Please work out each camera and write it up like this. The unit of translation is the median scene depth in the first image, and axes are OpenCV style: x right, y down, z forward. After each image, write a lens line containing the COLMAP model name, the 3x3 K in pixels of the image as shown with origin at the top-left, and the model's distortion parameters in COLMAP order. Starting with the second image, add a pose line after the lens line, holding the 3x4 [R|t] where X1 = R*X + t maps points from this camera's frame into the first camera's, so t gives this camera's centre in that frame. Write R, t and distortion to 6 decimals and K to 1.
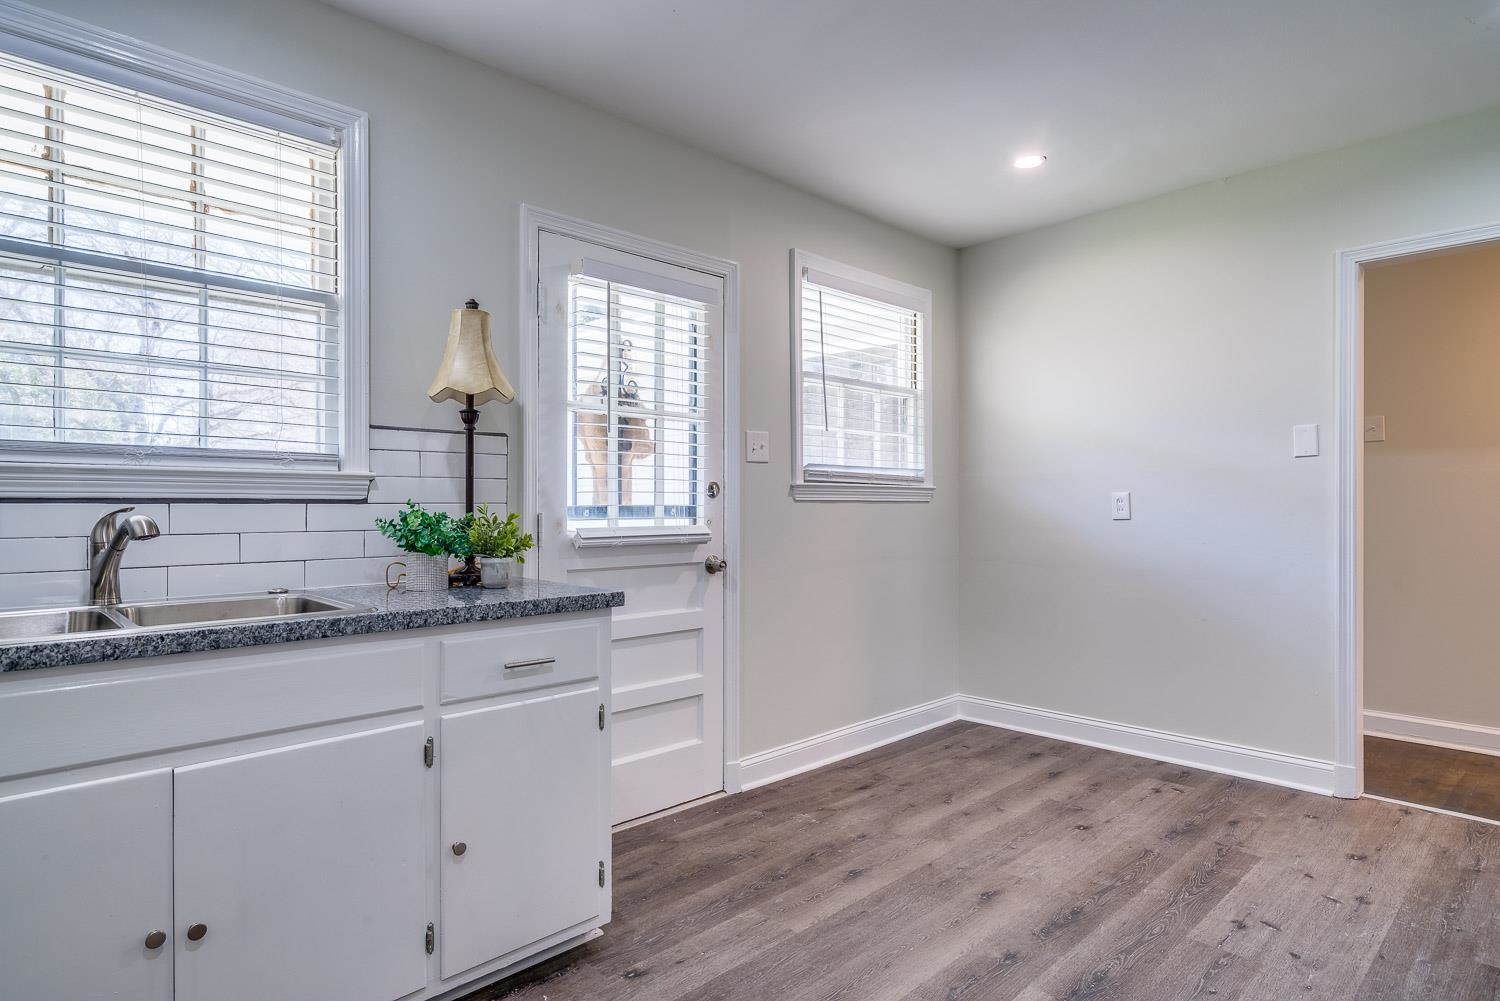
lens RADIAL K [[822.6, 0, 747.9], [0, 822.6, 504.2], [0, 0, 1]] dist [0.007649, 0.002188]
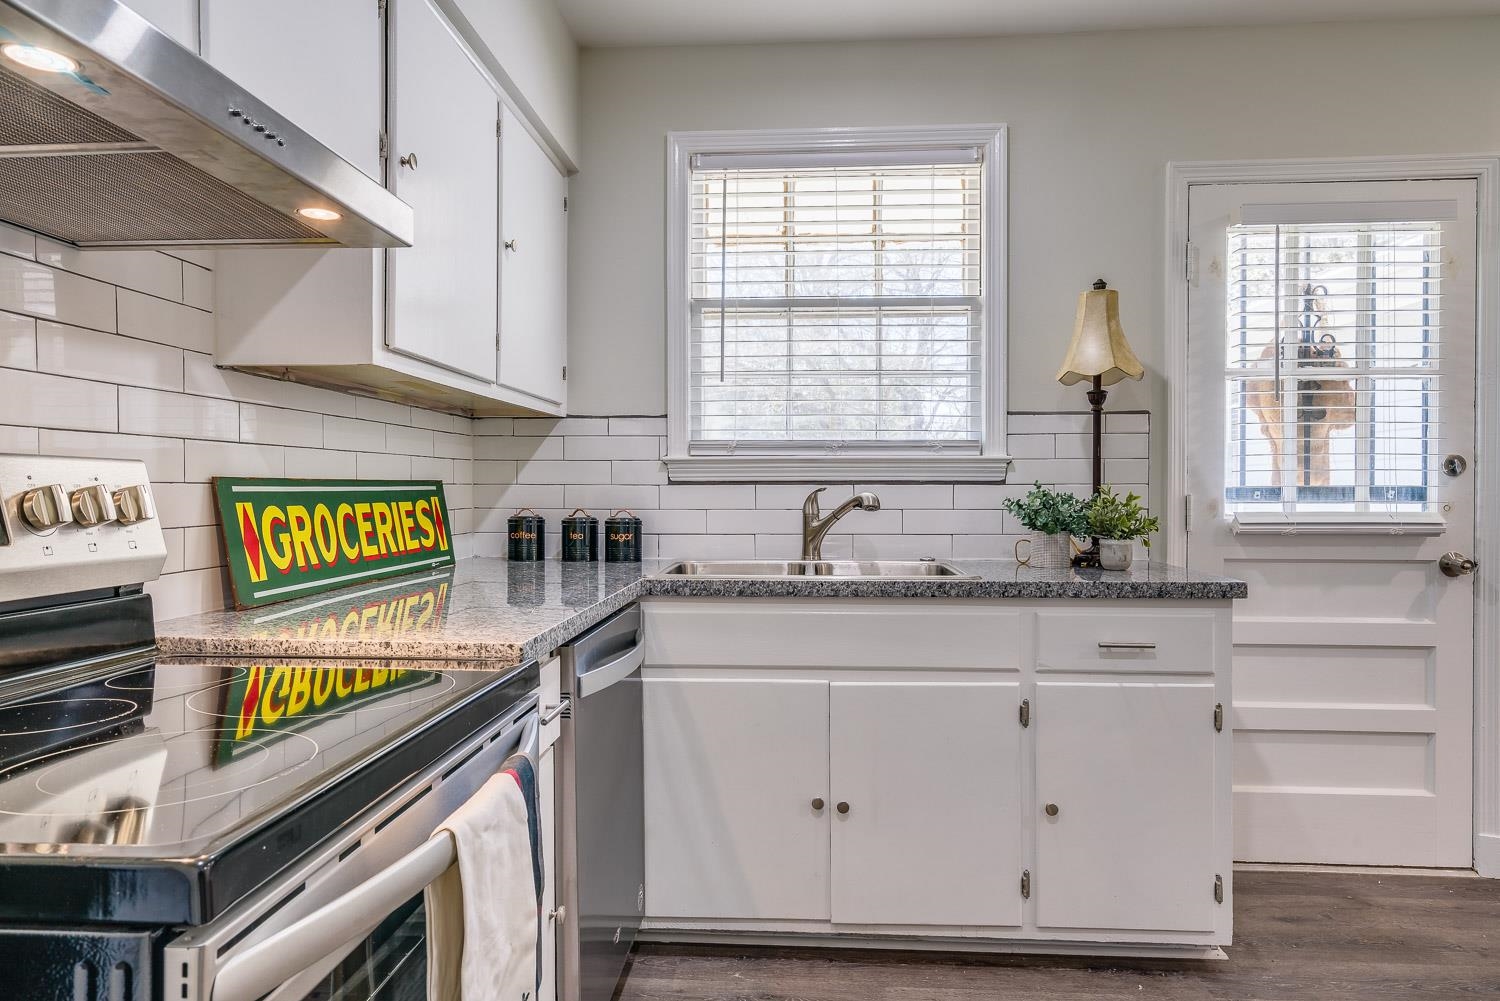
lens RADIAL K [[938.6, 0, 748.6], [0, 938.6, 489.4], [0, 0, 1]] dist [0.000866, 0.002189]
pose [[0.672686, 0.002252, -0.739925, 0.218885], [0.000822, 0.999992, 0.003791, 0.000528], [0.739928, -0.003159, 0.672679, -0.078144]]
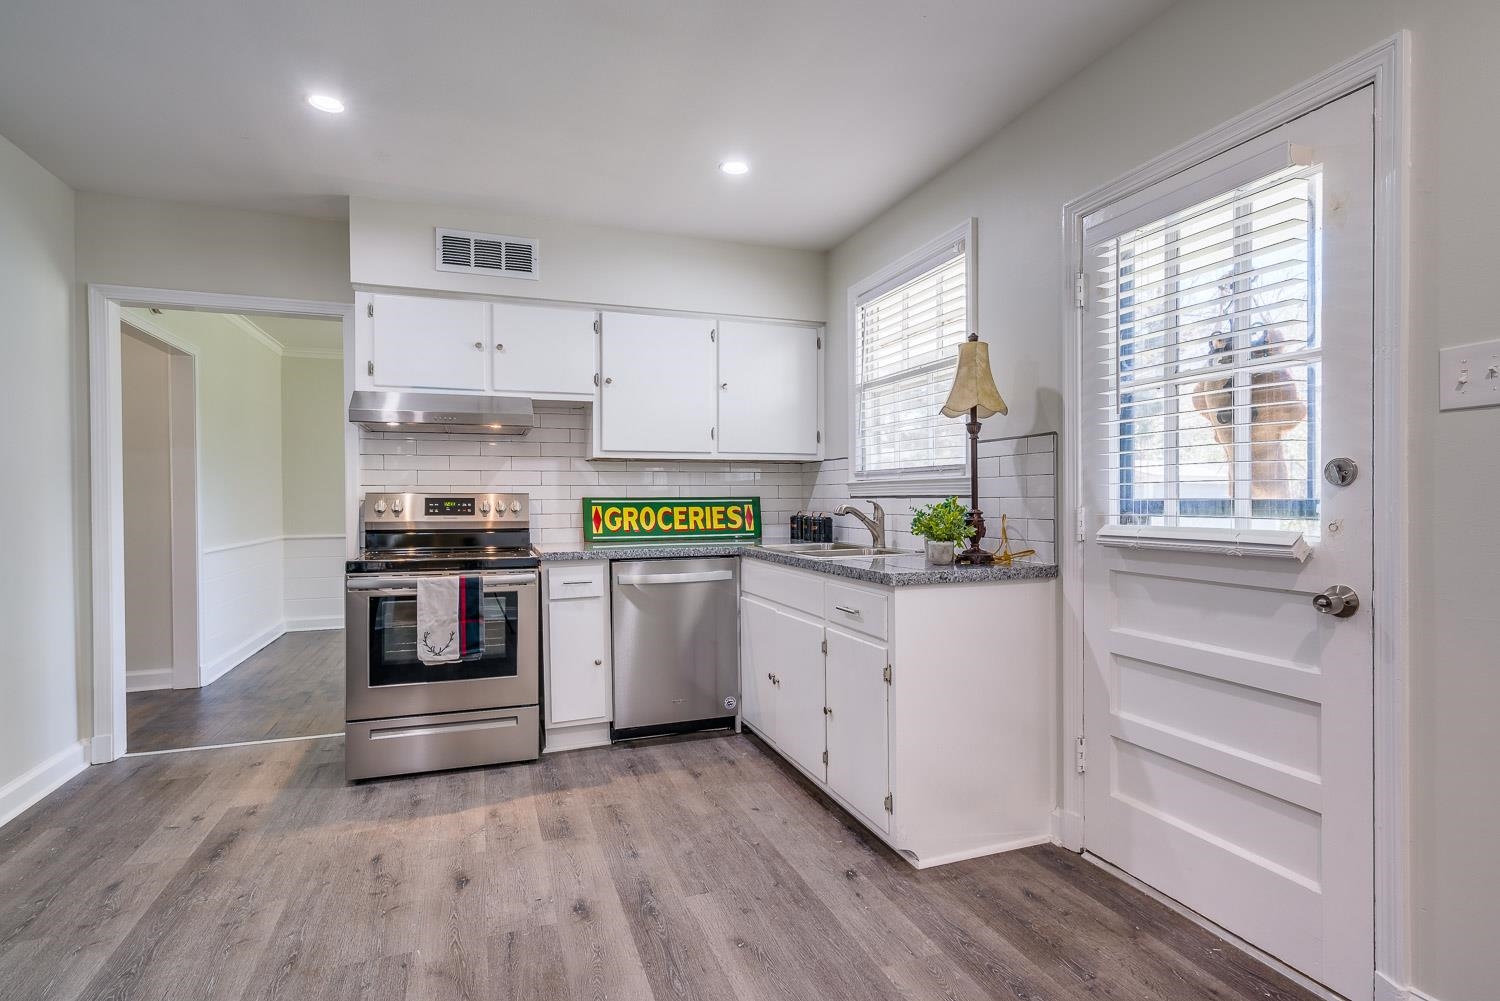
lens RADIAL K [[745.4, 0, 750.0], [0, 745.4, 500.5], [0, 0, 1]] dist [-0.001641, -0.000201]
pose [[-0.406672, 0.005361, -0.913558, 0.823473], [0.006406, 0.999975, 0.003017, -0.002498], [0.913552, -0.004625, -0.406696, 1.139340]]
